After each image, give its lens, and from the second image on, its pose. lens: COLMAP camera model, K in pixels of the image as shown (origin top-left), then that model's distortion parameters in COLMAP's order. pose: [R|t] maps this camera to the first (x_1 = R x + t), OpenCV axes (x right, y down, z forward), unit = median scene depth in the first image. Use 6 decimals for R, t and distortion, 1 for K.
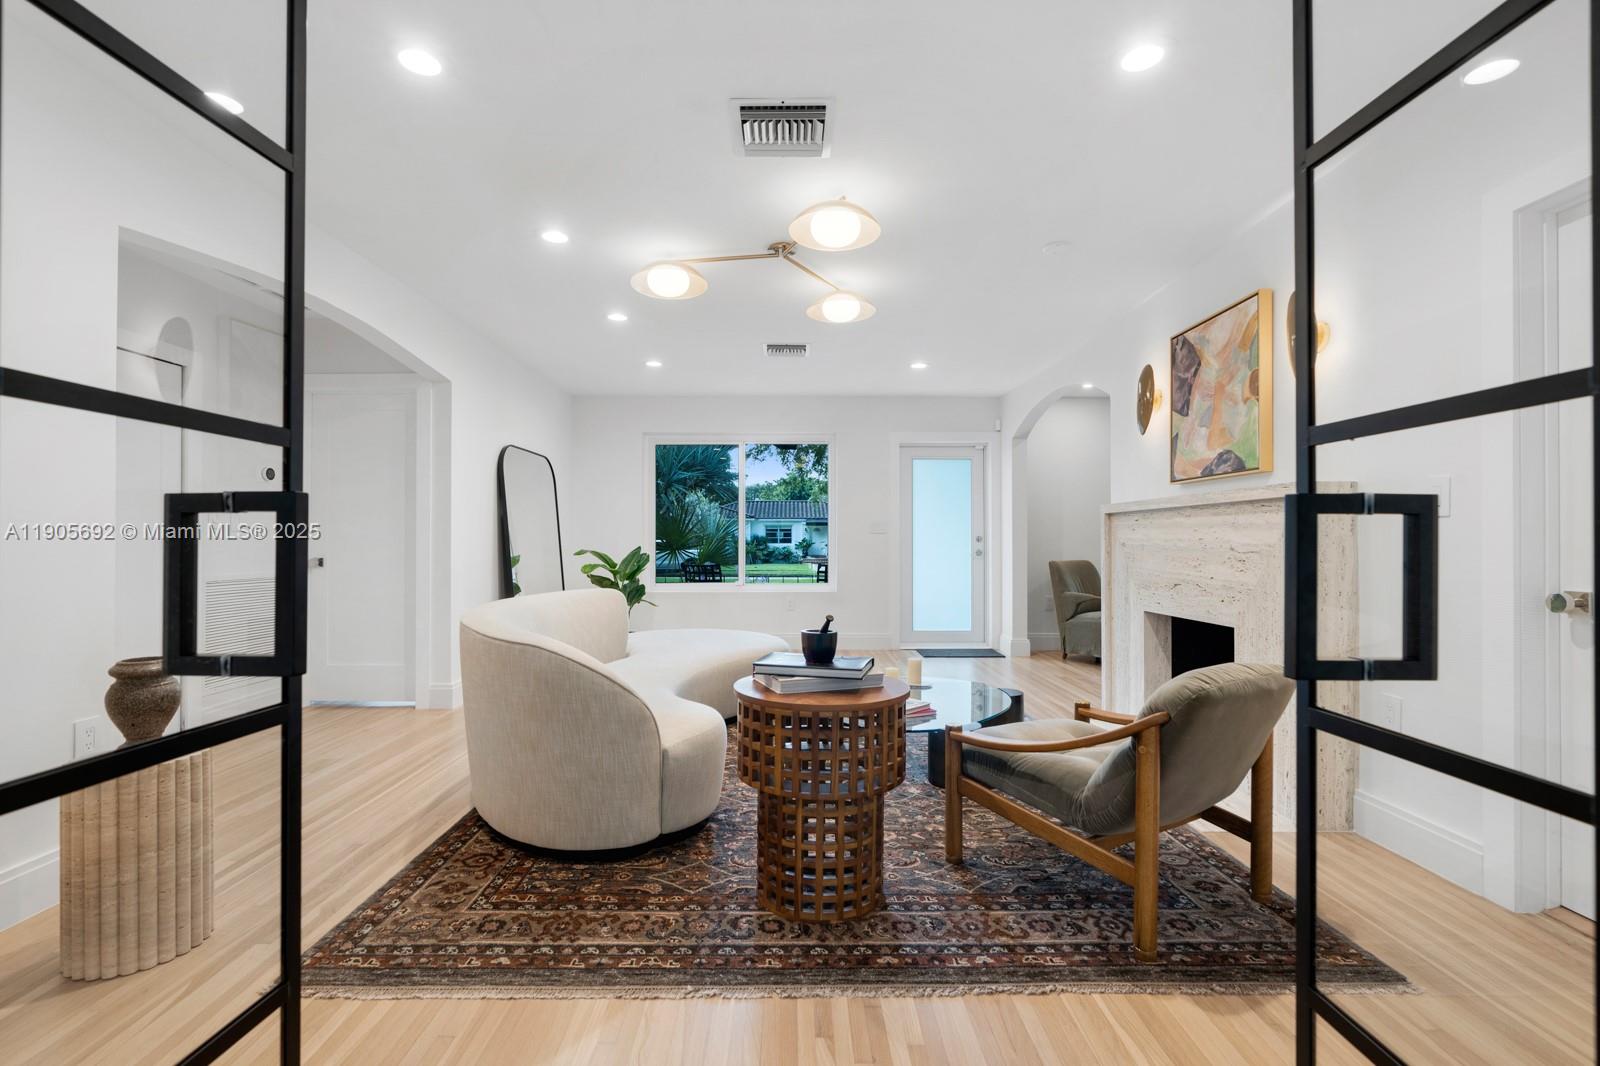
lens RADIAL K [[728.1, 0, 800.0], [0, 728.1, 533.0], [0, 0, 1]] dist [-0.002012, -0.000132]
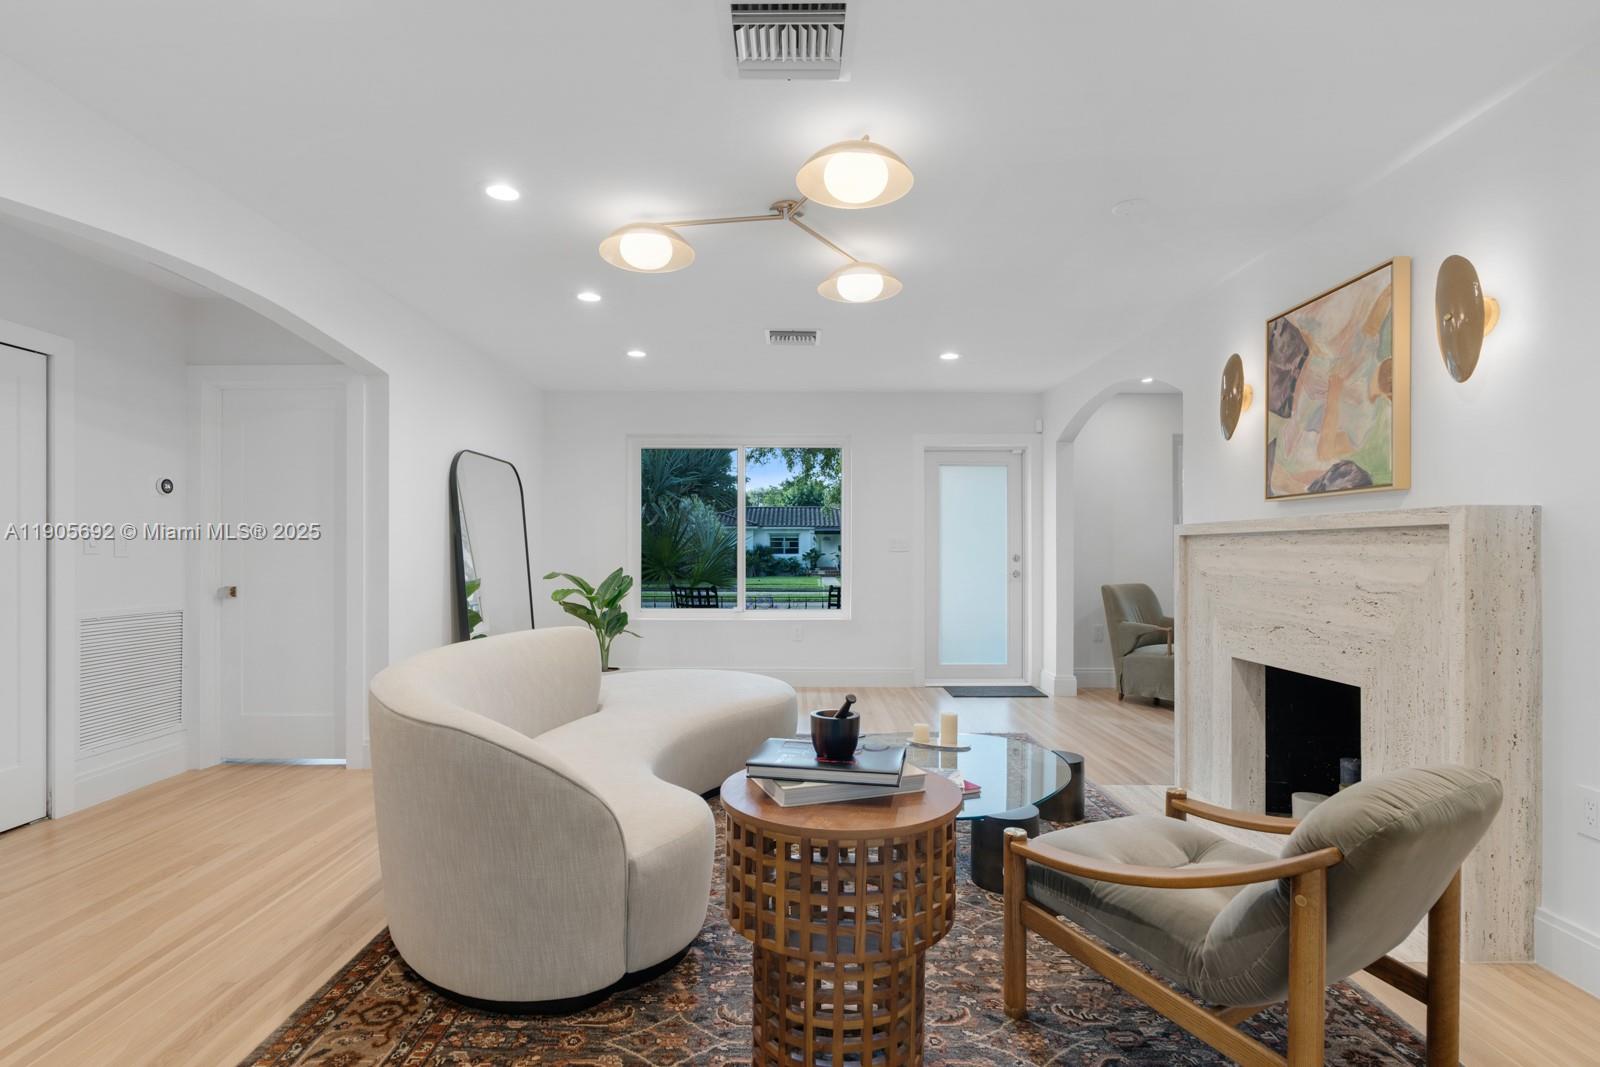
lens RADIAL K [[793.7, 0, 805.2], [0, 793.7, 546.4], [0, 0, 1]] dist [-0.000447, 0.000087]
pose [[0.999995, 0.001053, -0.003142, -0.002141], [-0.001030, 0.999974, 0.007205, -0.025542], [0.003150, -0.007202, 0.999969, 0.126965]]
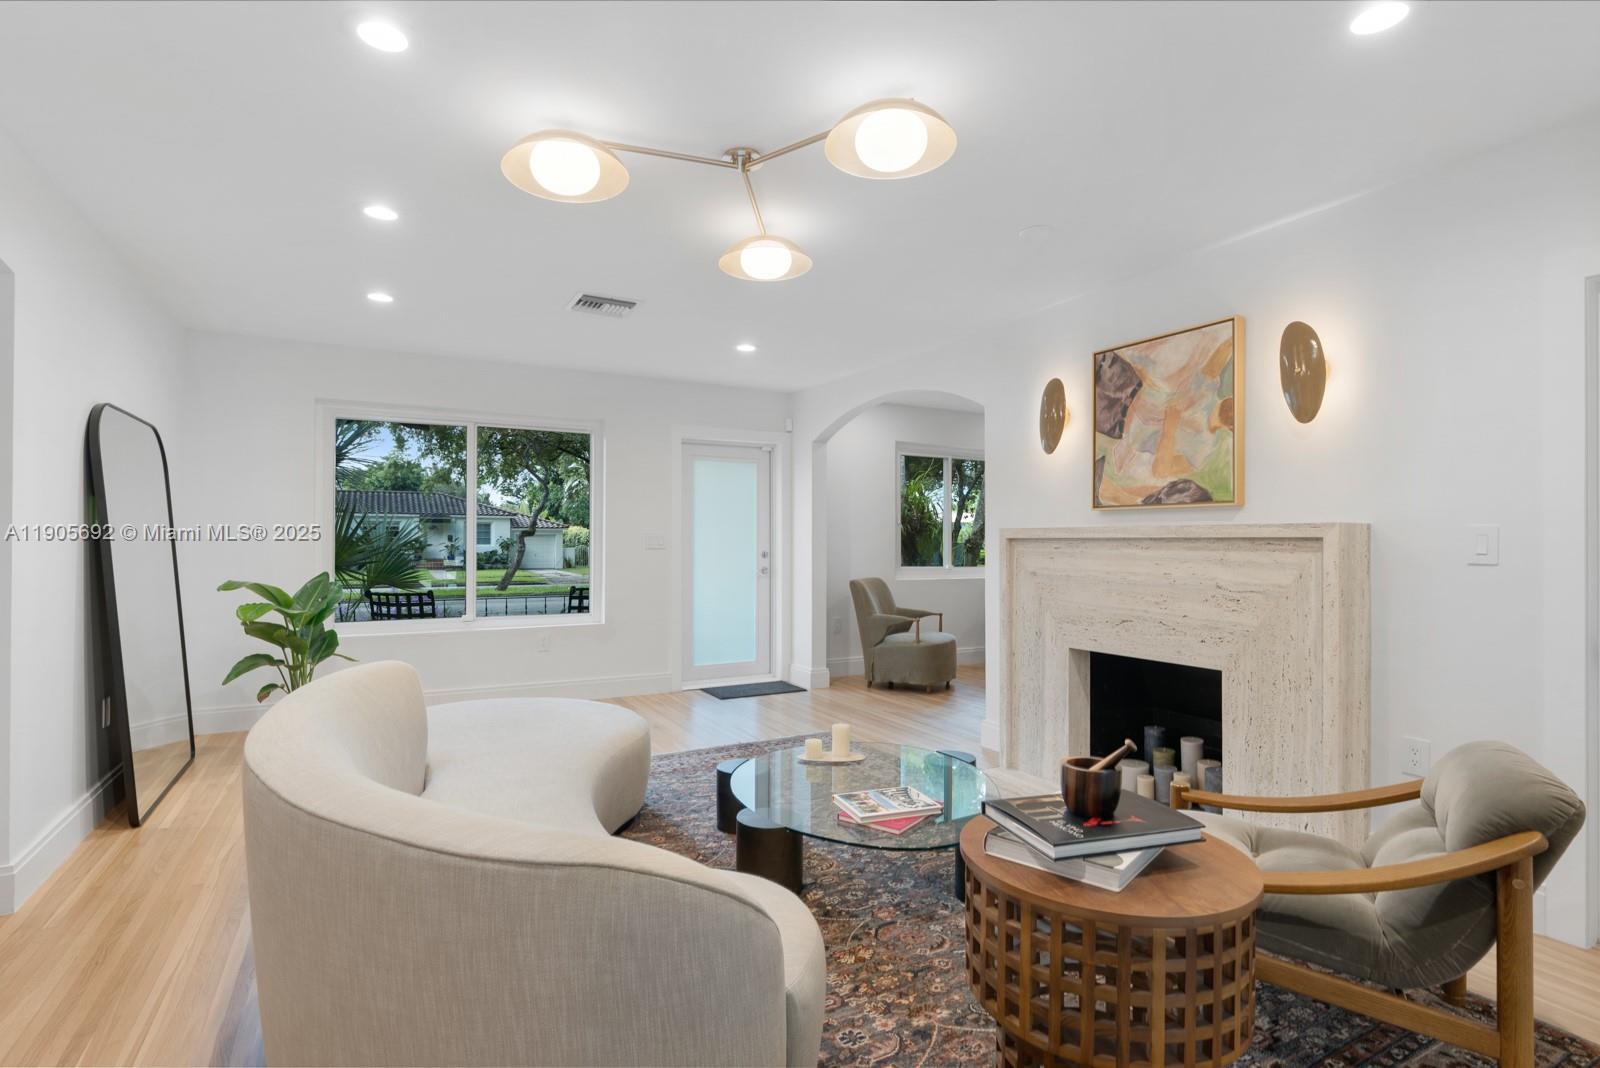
lens RADIAL K [[783.3, 0, 803.2], [0, 783.3, 532.1], [0, 0, 1]] dist [-0.004192, -0.000282]
pose [[0.880750, 0.006807, 0.473533, -0.329550], [-0.008236, 0.999966, 0.000945, -0.041671], [-0.473510, -0.004732, 0.880776, 0.332214]]
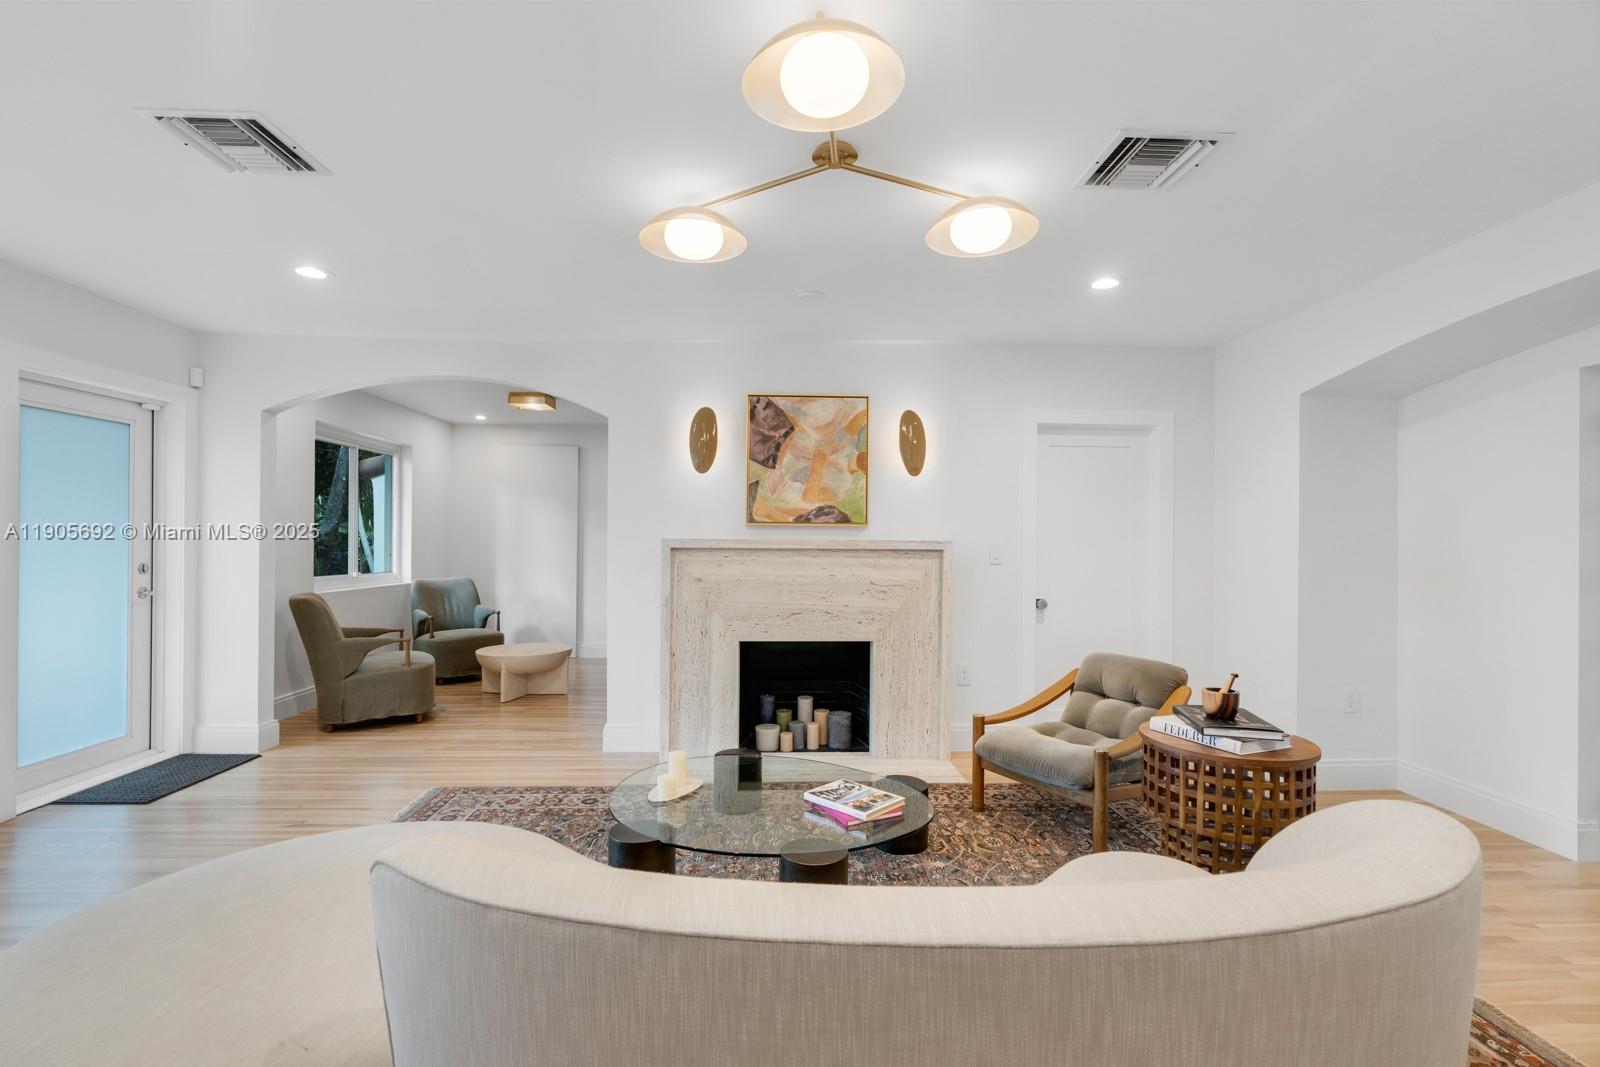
lens RADIAL K [[710.5, 0, 797.3], [0, 710.5, 536.2], [0, 0, 1]] dist [-0.002325, -0.000201]
pose [[-0.021394, 0.003523, 0.999765, -0.664778], [-0.020689, 0.999778, -0.003965, -0.052764], [-0.999557, -0.020769, -0.021317, 1.070214]]
